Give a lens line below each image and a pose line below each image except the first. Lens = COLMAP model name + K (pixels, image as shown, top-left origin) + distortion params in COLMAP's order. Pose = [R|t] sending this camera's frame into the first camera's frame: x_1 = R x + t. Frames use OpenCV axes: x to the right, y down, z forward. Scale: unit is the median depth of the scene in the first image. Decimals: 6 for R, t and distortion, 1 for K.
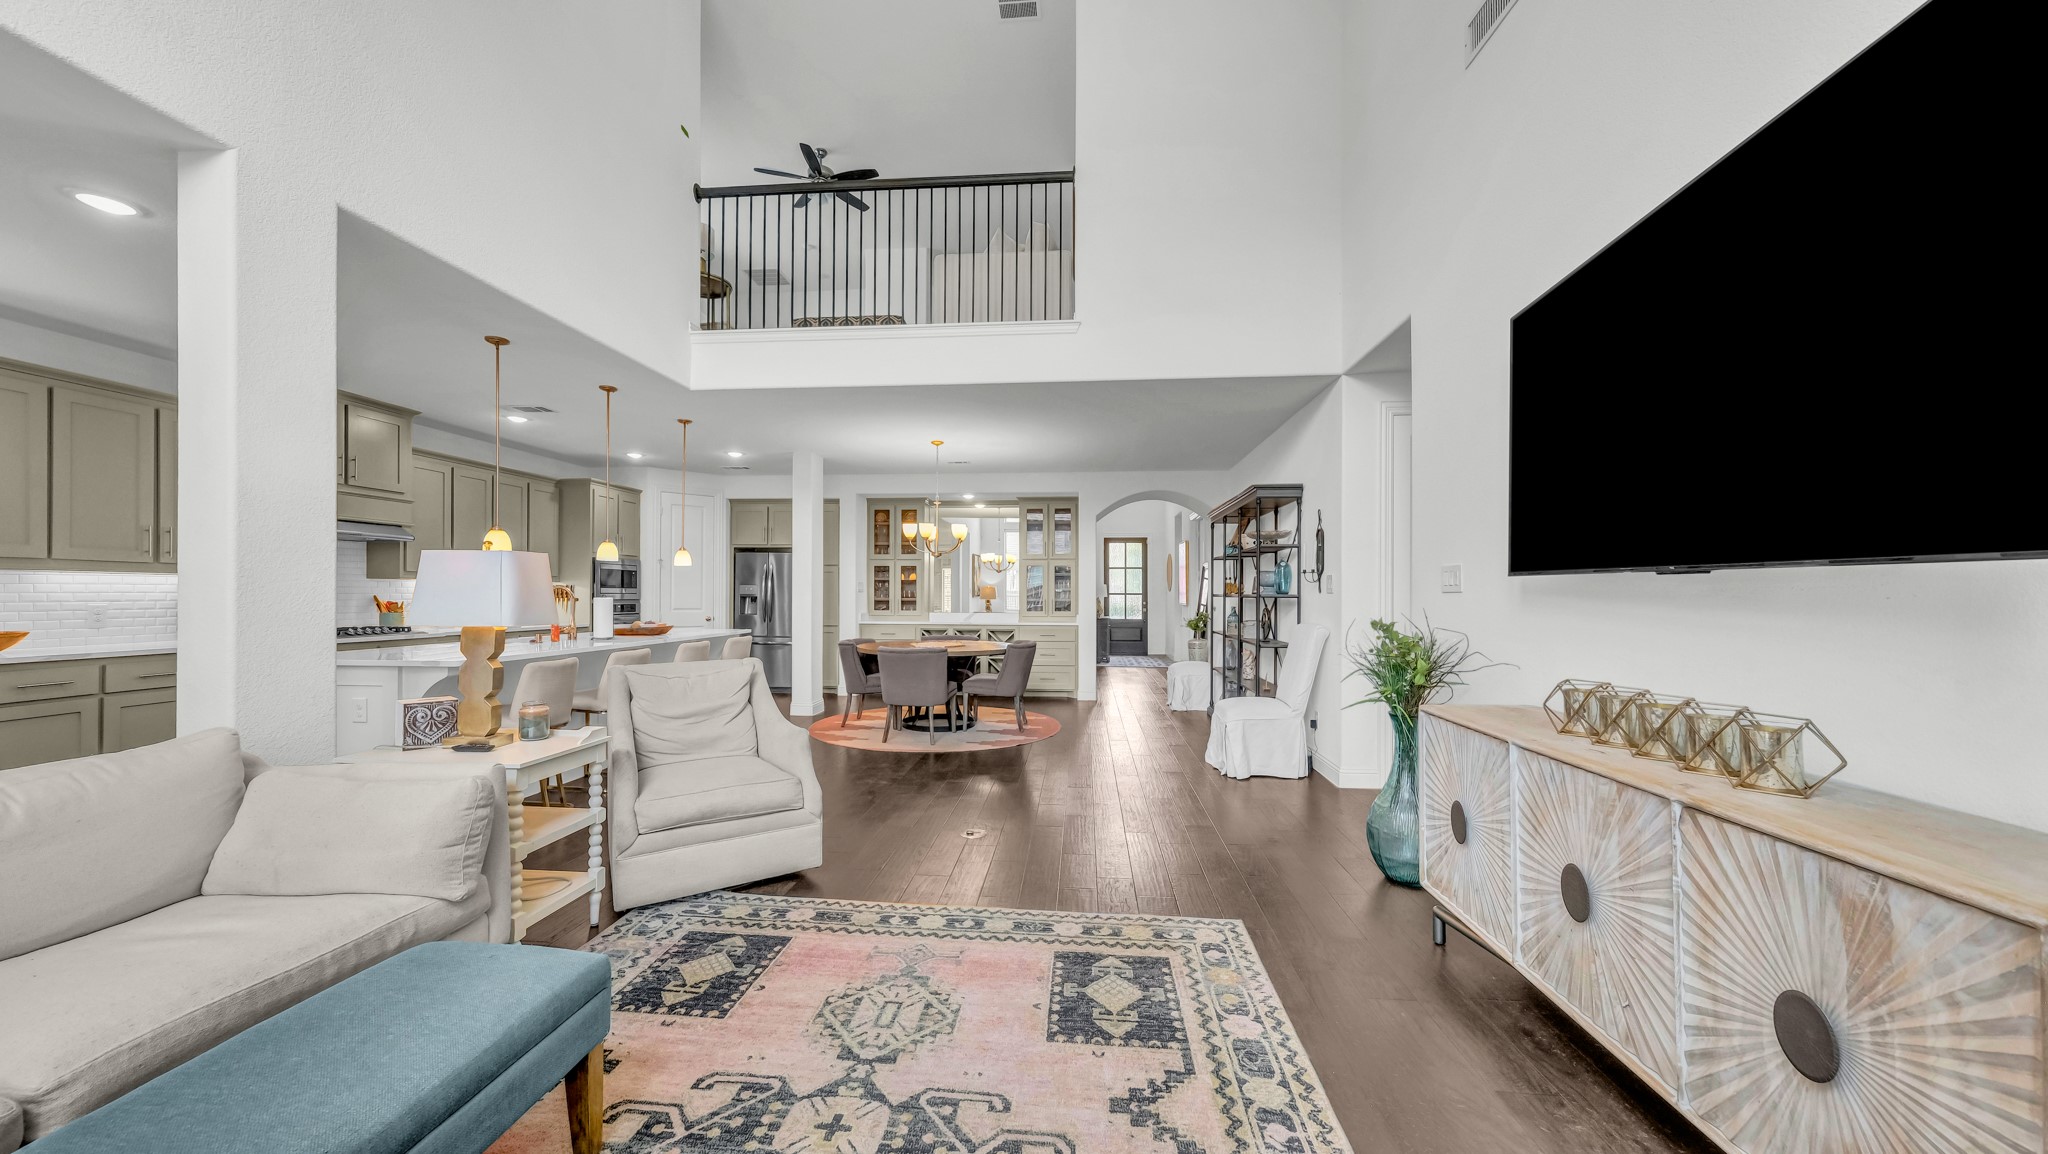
lens RADIAL K [[705.8, 0, 1020.0], [0, 705.8, 590.0], [0, 0, 1]] dist [-0.002235, 0.000593]
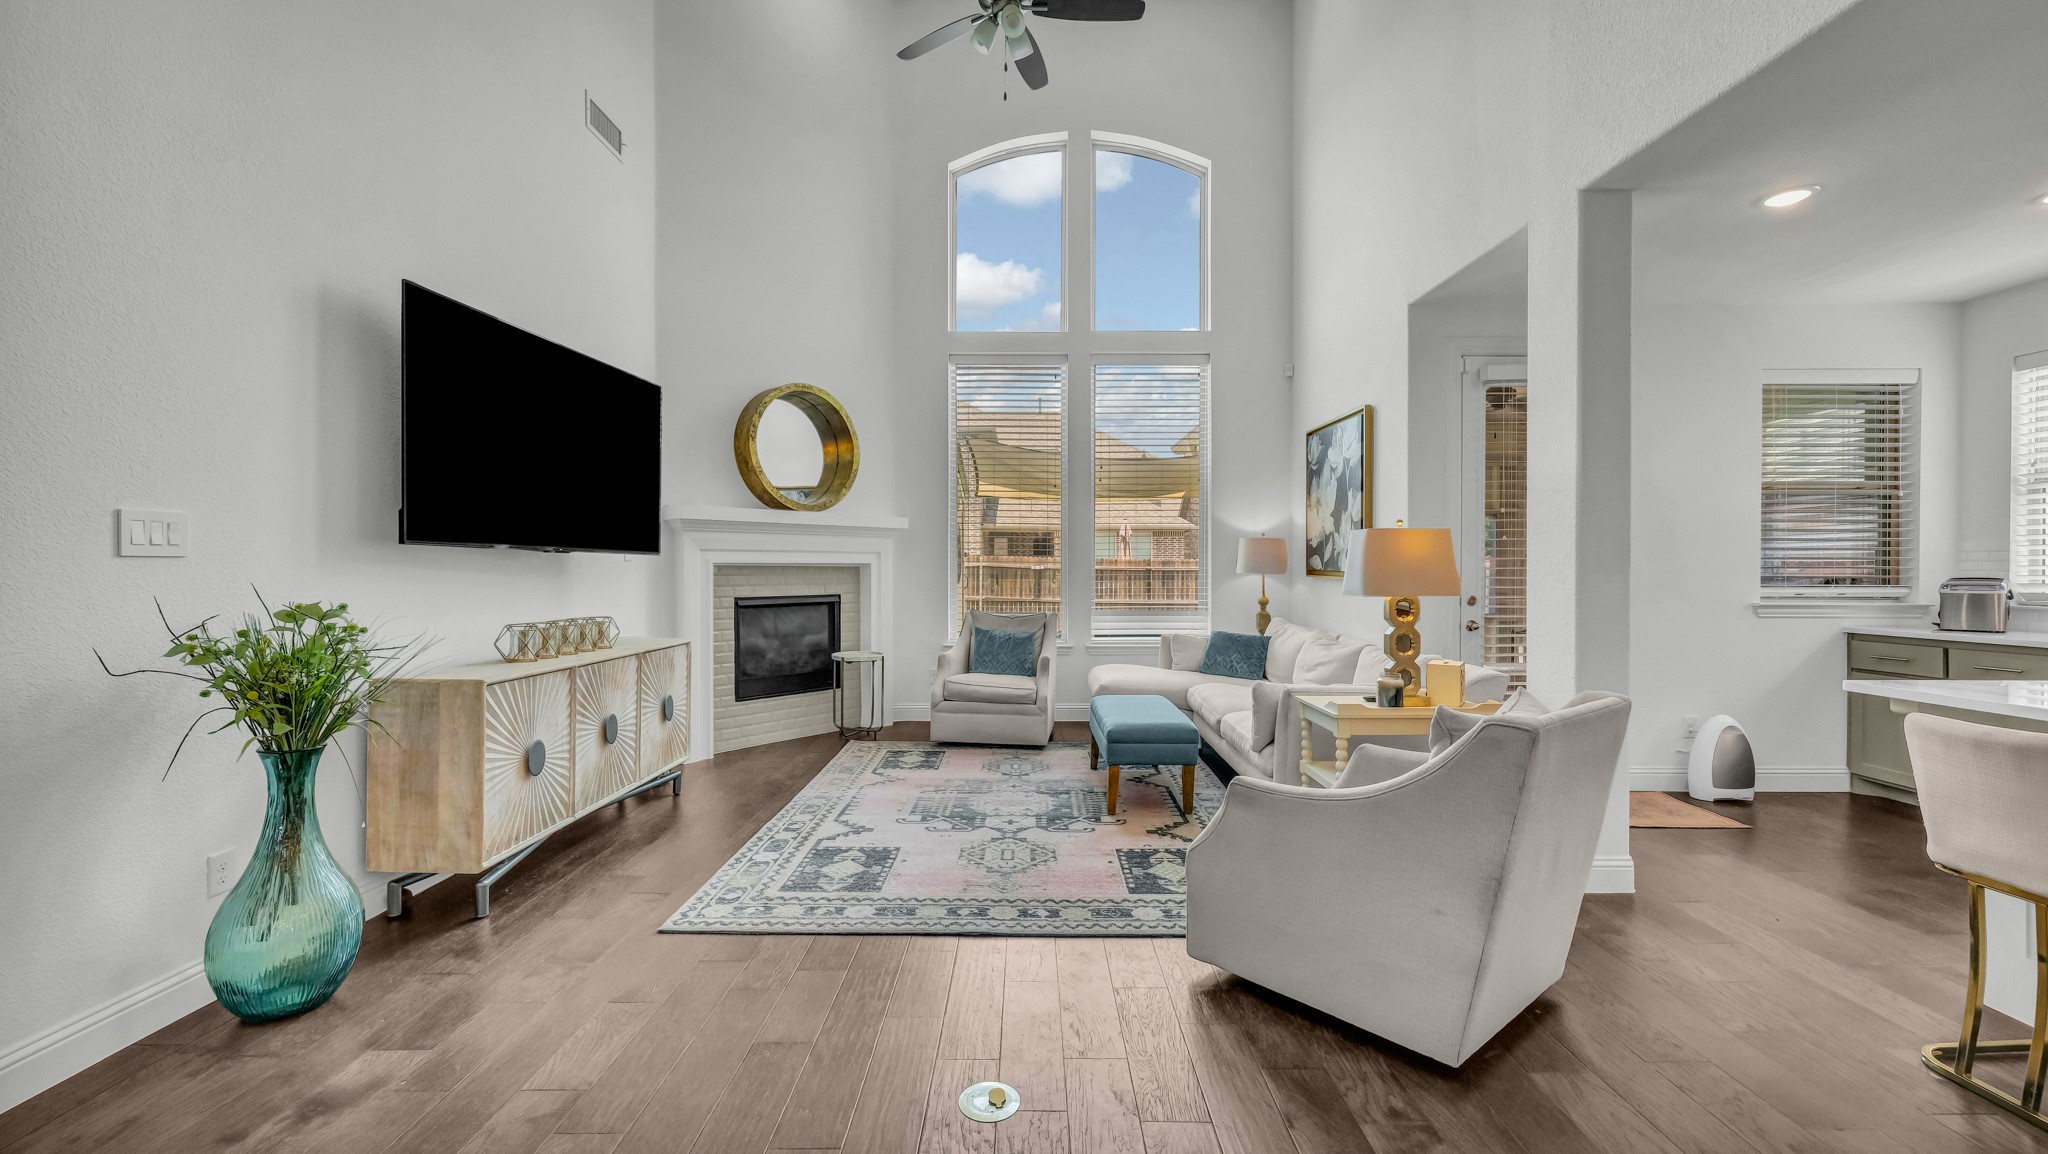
lens RADIAL K [[813.7, 0, 1027.9], [0, 813.7, 581.3], [0, 0, 1]] dist [0.003481, 0.000352]
pose [[-0.995779, -0.003221, -0.091732, -0.064140], [-0.003921, 0.999965, 0.007448, 0.020528], [0.091705, 0.007776, -0.995756, 2.358942]]
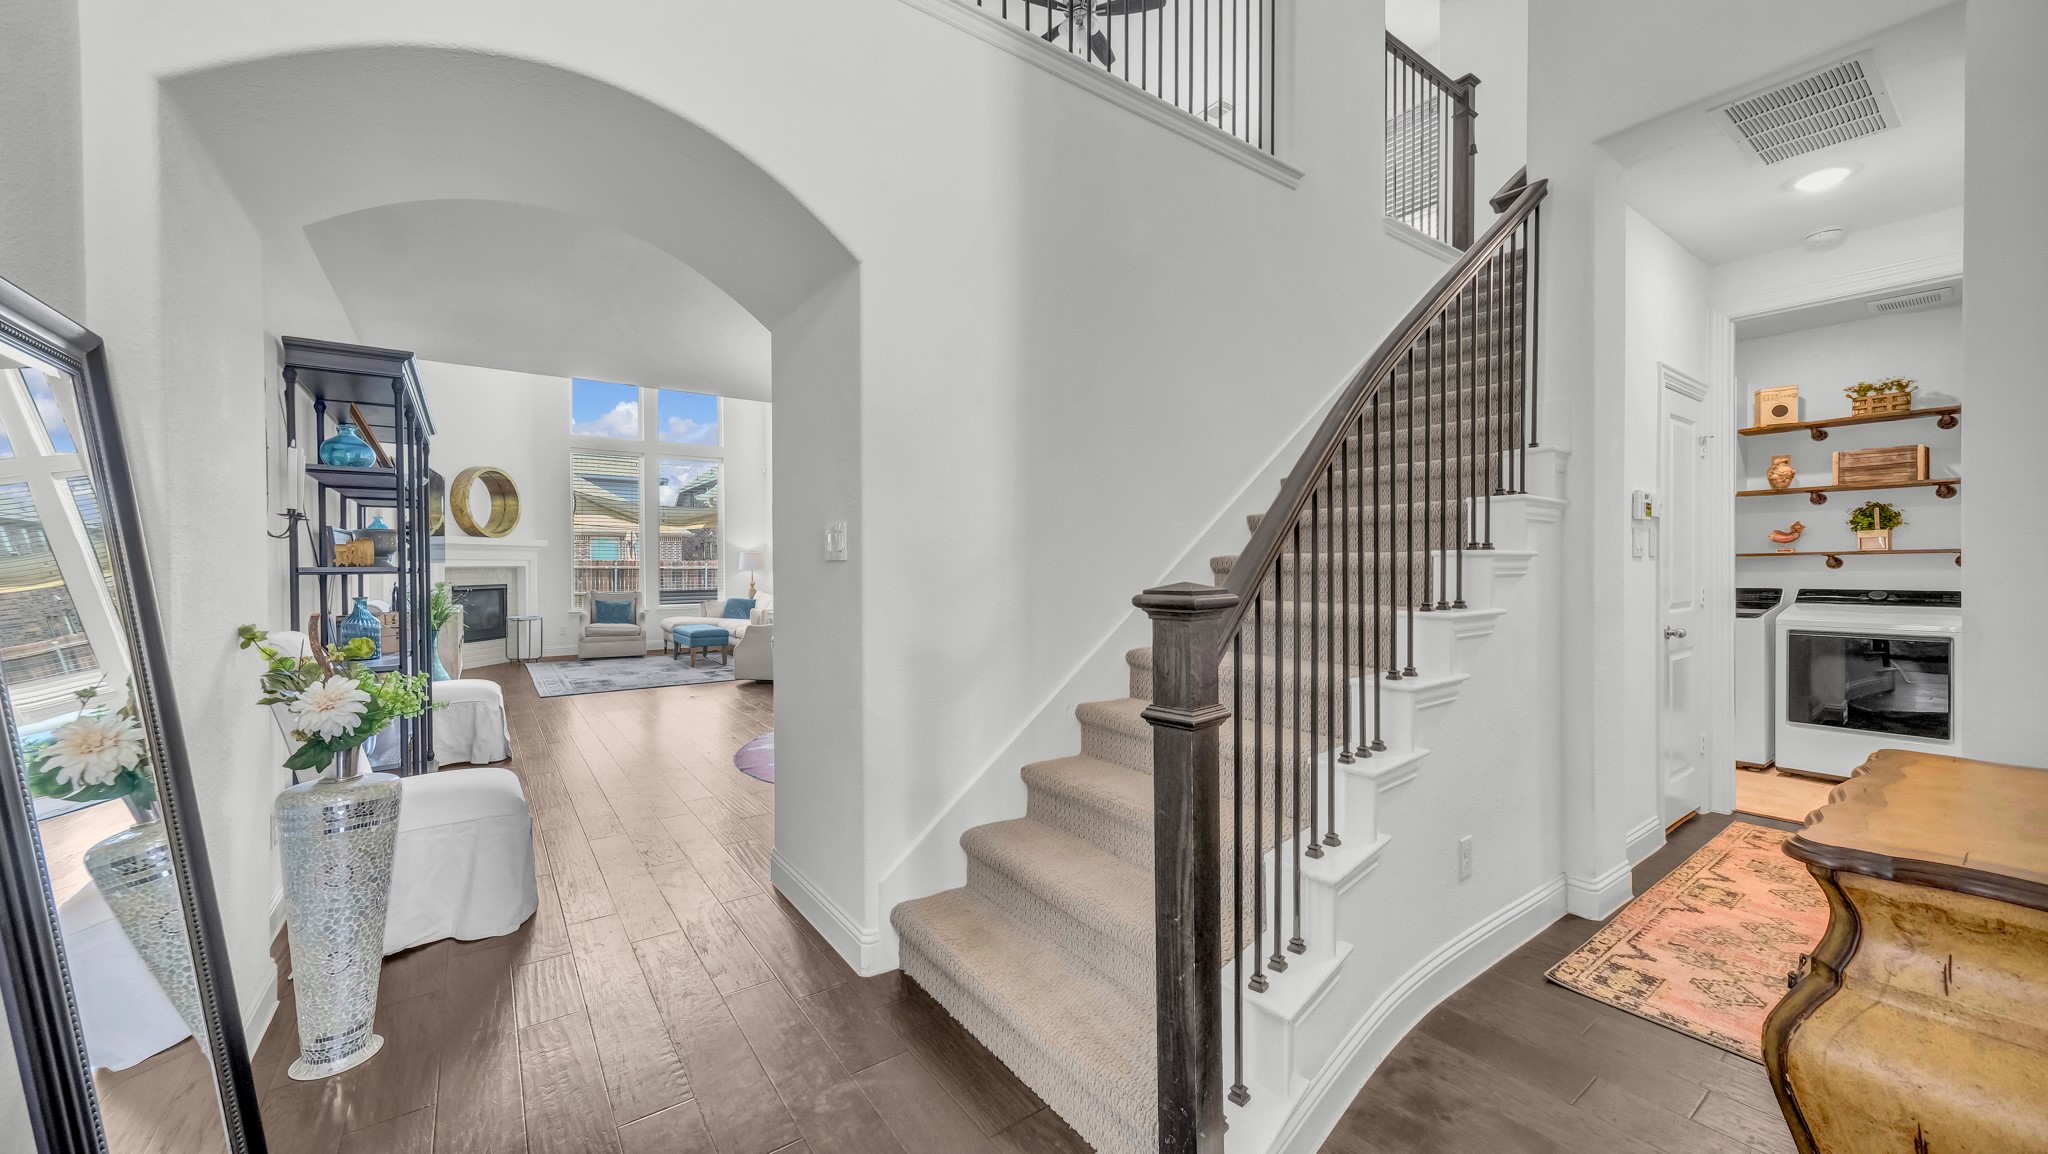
lens RADIAL K [[762.5, 0, 1022.1], [0, 762.5, 572.3], [0, 0, 1]] dist [-0.000580, -0.000022]
pose [[-0.752791, 0.003031, -0.658253, 0.935534], [0.005246, 0.999985, -0.001394, 0.037885], [0.658239, -0.004503, -0.752796, 4.844161]]
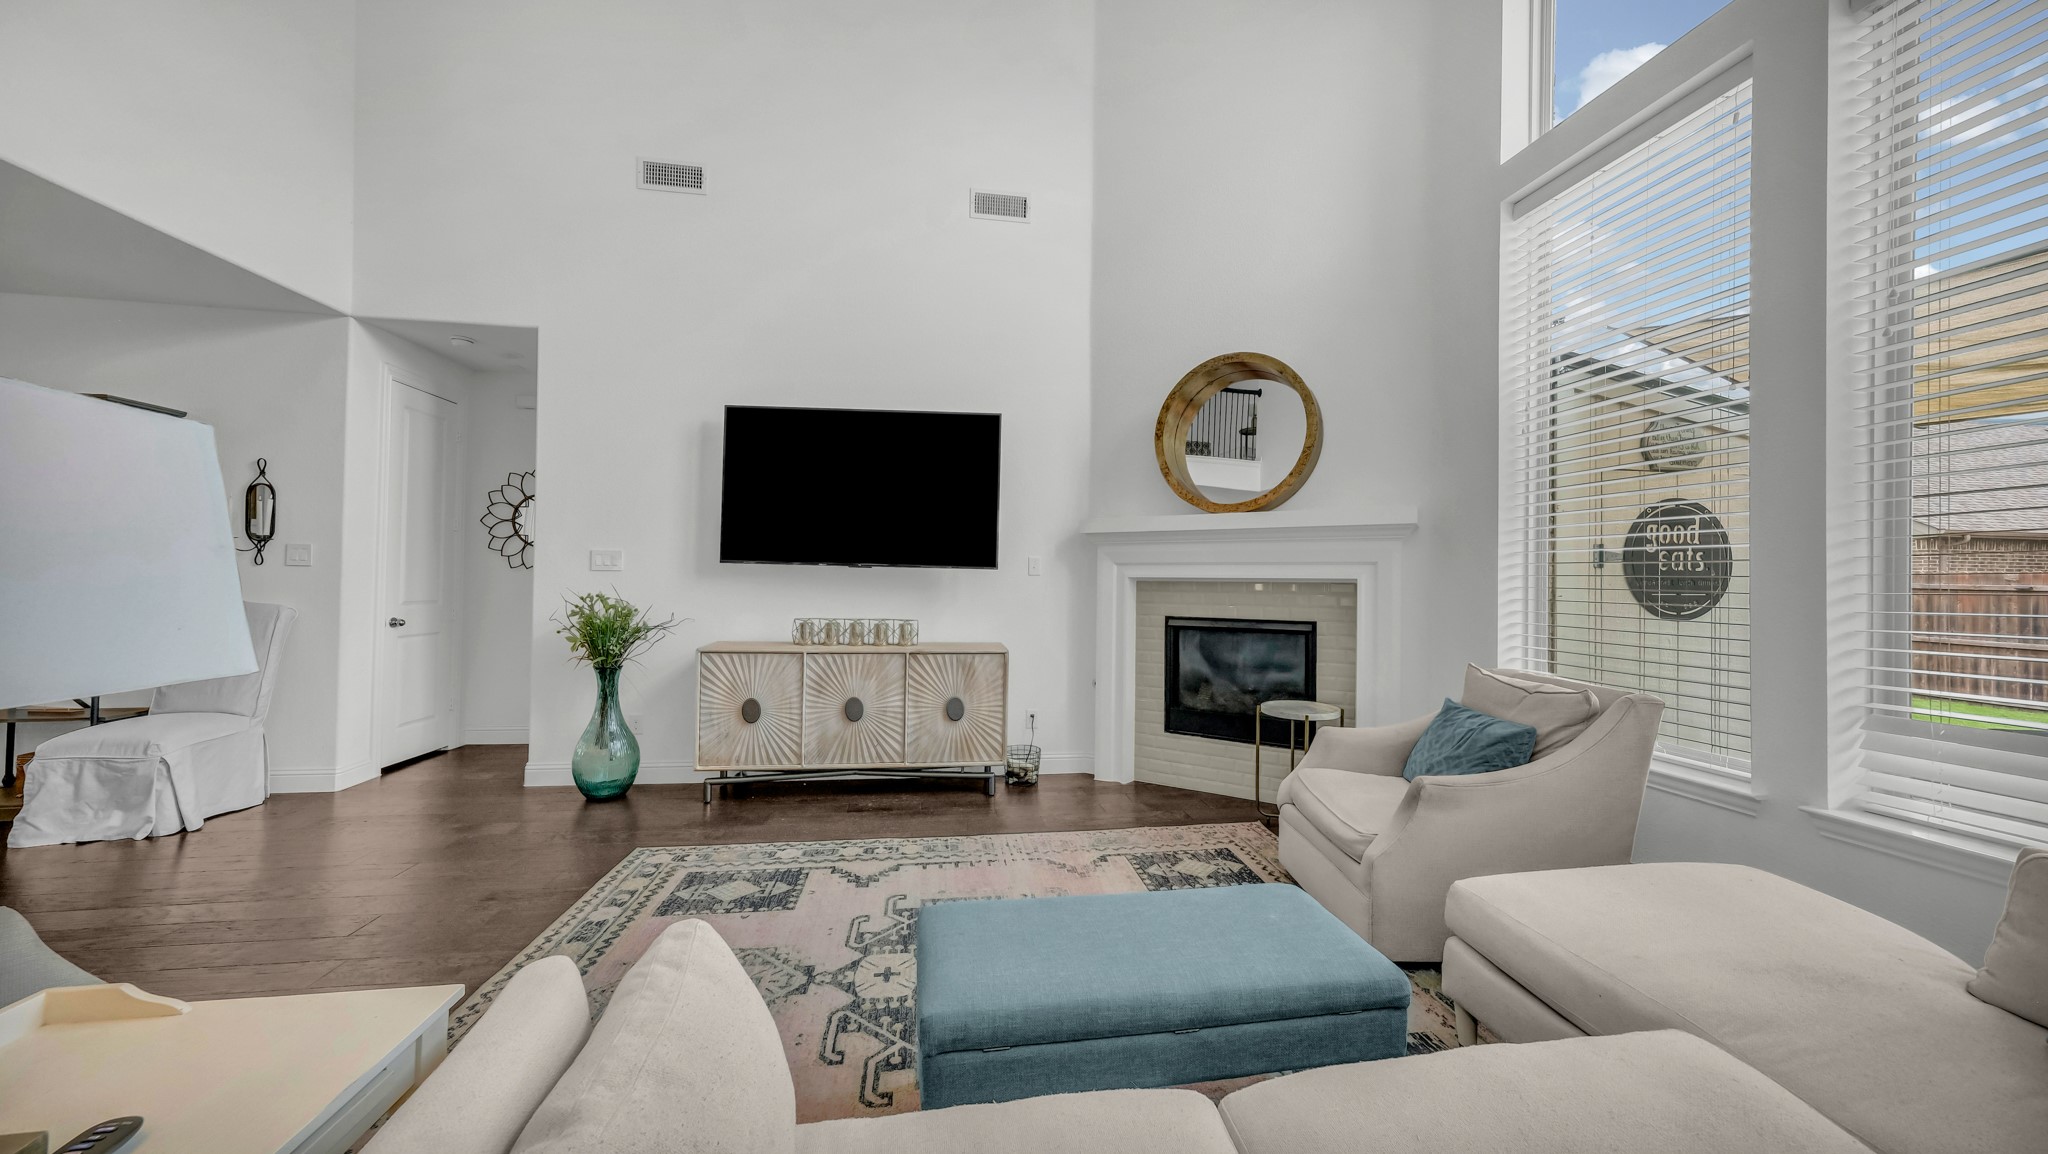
lens RADIAL K [[705.8, 0, 1025.1], [0, 705.8, 577.2], [0, 0, 1]] dist [-0.002235, 0.000593]
pose [[-0.233957, -0.000874, 0.972247, -1.130802], [-0.023155, 0.999721, -0.004673, 0.003819], [-0.971971, -0.023606, -0.233912, 0.746092]]
